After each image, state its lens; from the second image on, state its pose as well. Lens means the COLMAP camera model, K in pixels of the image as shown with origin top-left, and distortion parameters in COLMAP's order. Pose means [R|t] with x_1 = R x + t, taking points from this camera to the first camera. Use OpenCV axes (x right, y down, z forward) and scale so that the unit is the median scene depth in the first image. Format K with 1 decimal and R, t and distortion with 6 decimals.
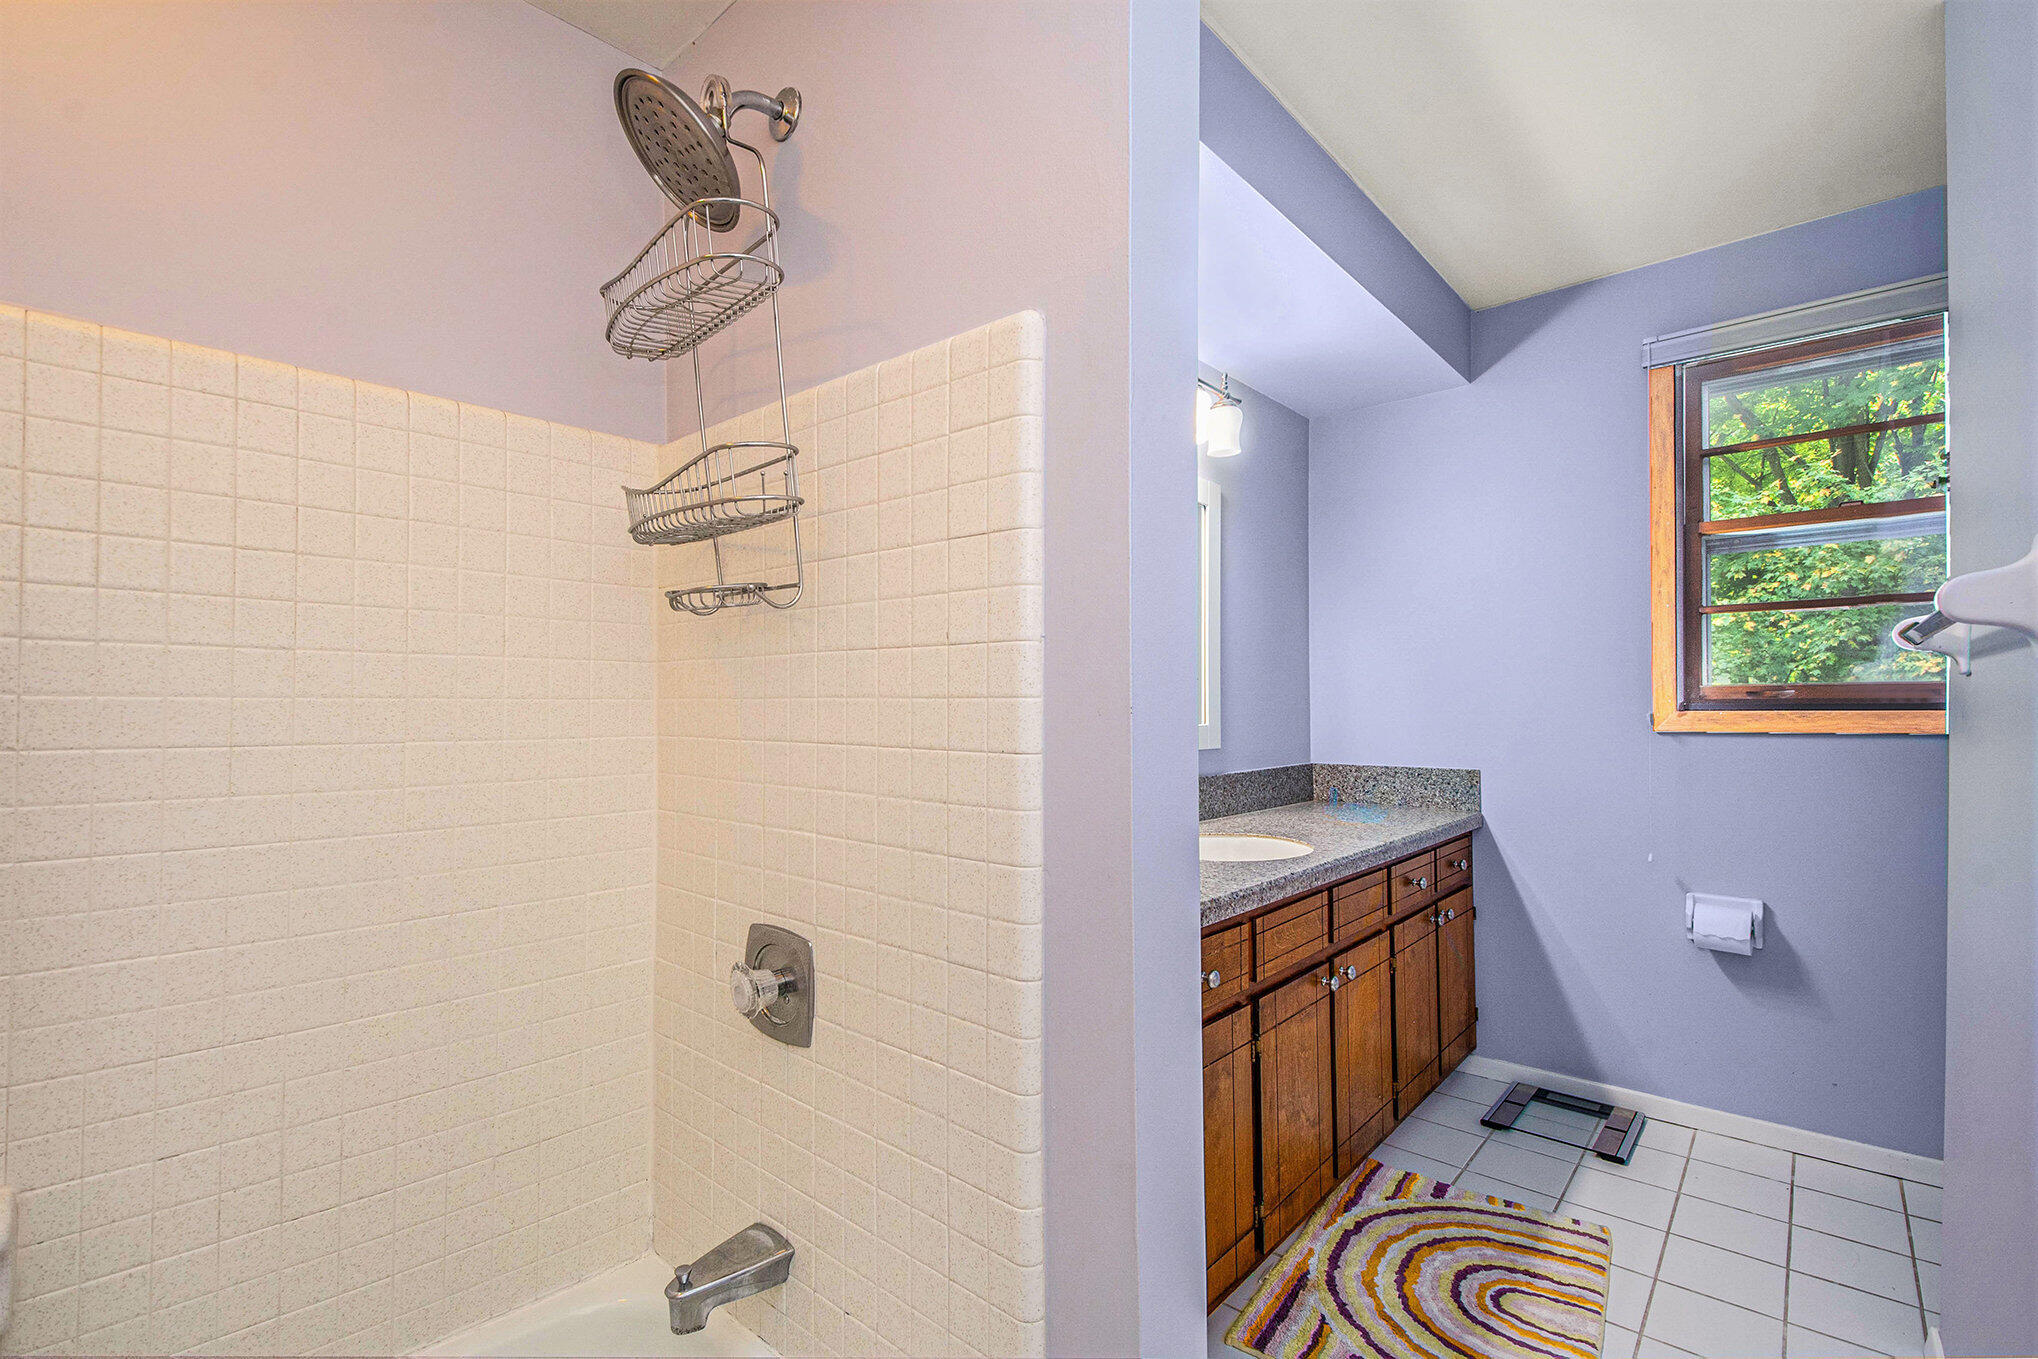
lens RADIAL K [[908.2, 0, 1028.5], [0, 908.2, 679.1], [0, 0, 1]] dist [-0.024024, -0.000709]
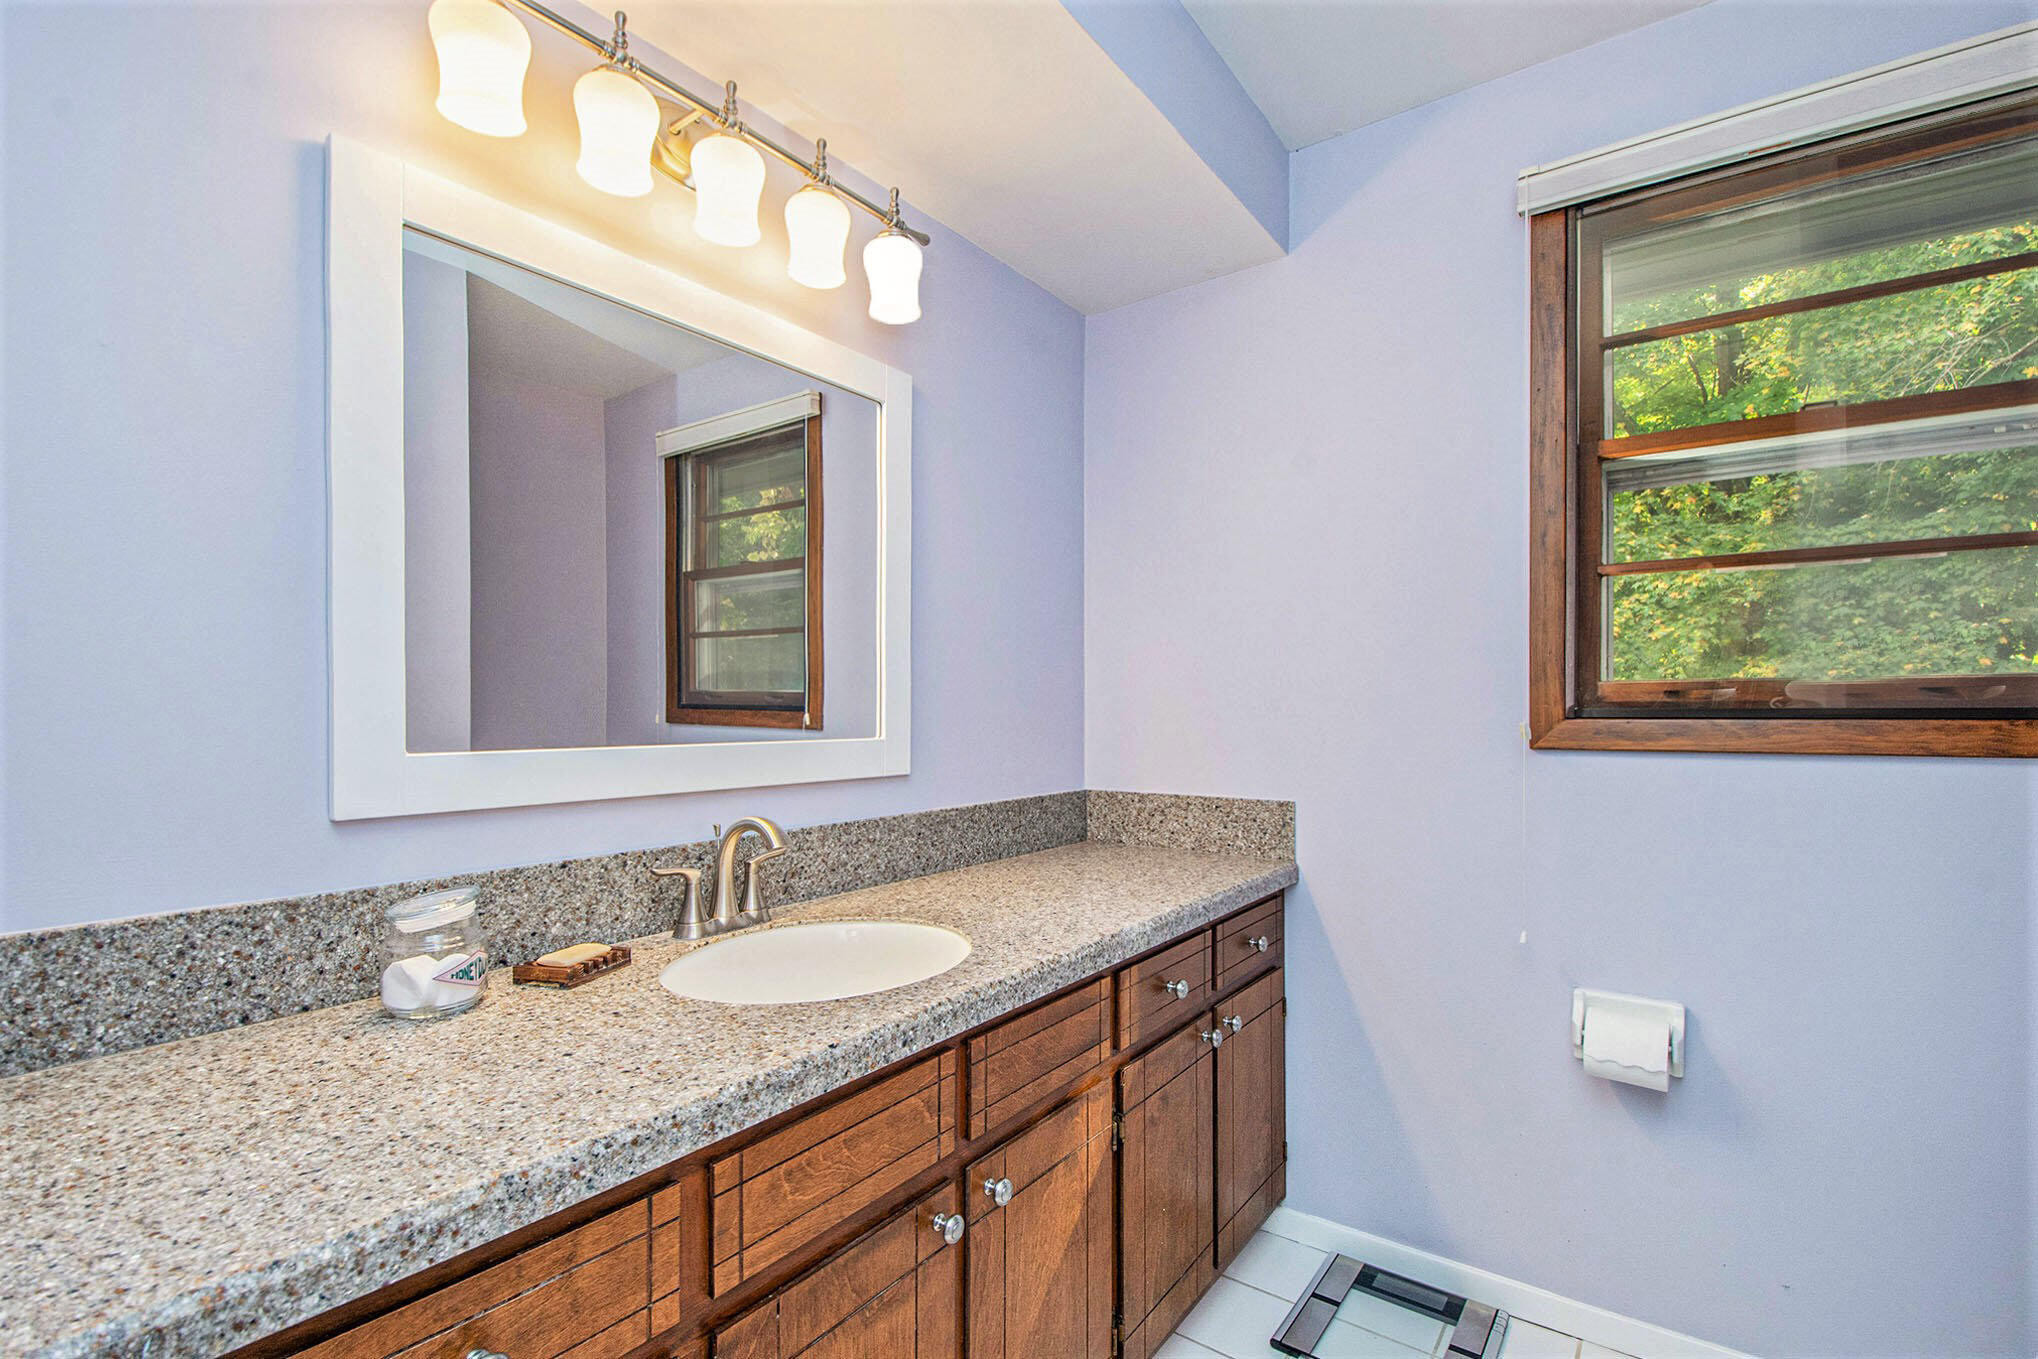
lens RADIAL K [[908.2, 0, 1010.3], [0, 908.2, 700.7], [0, 0, 1]] dist [-0.024024, -0.000709]
pose [[0.996931, -0.001883, 0.078266, 0.250903], [0.000309, 0.999798, 0.020118, 0.007603], [-0.078288, -0.020032, 0.996729, 0.352310]]
